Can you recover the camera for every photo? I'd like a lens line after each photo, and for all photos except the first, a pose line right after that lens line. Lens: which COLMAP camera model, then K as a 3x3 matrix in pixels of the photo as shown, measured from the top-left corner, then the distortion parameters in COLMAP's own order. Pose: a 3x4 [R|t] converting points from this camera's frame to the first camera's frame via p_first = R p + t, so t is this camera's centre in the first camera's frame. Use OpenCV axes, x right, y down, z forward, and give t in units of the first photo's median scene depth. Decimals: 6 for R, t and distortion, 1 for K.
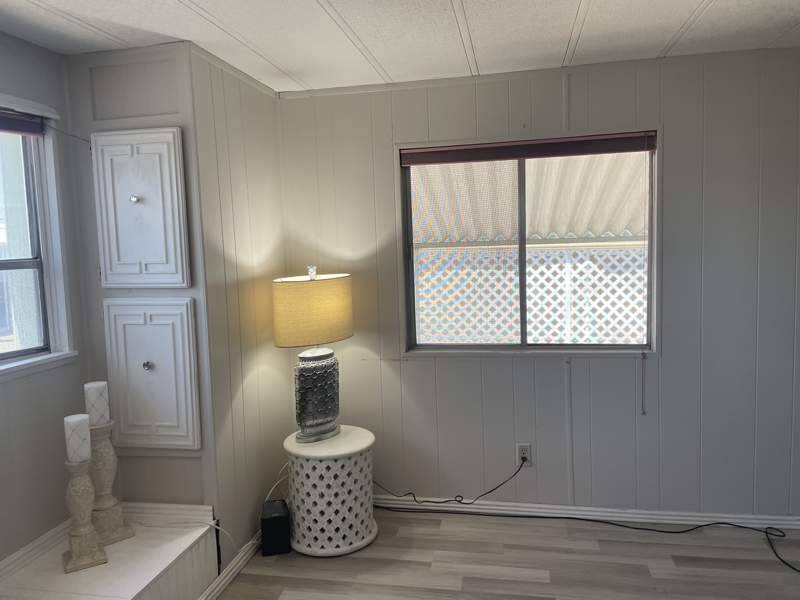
lens RADIAL K [[611.6, 0, 400.0], [0, 611.6, 300.0], [0, 0, 1]] dist [0.068208, -0.000172]
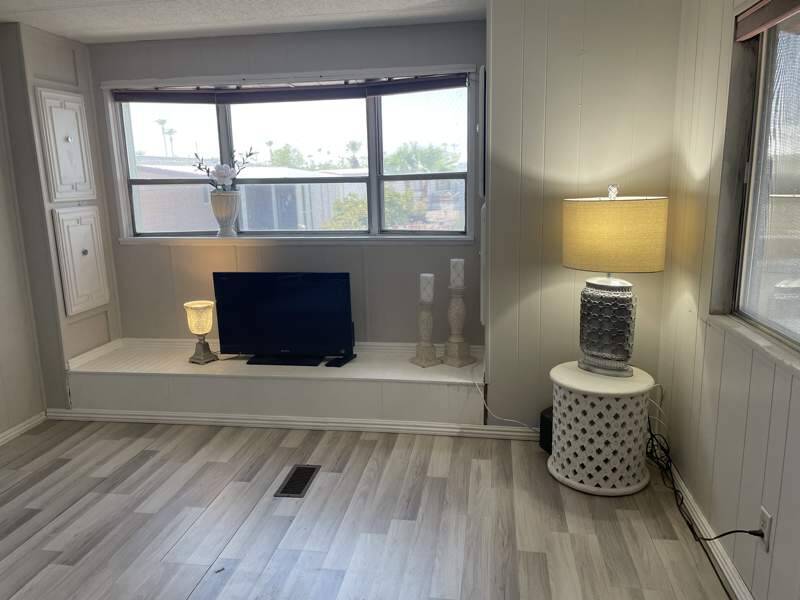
lens RADIAL K [[611.6, 0, 400.0], [0, 611.6, 300.0], [0, 0, 1]] dist [0.068208, -0.000172]
pose [[0.039886, 0.236883, -0.970719, 0.767646], [-0.062906, 0.970160, 0.234162, -0.086900], [0.997222, 0.051724, 0.053597, 0.645984]]
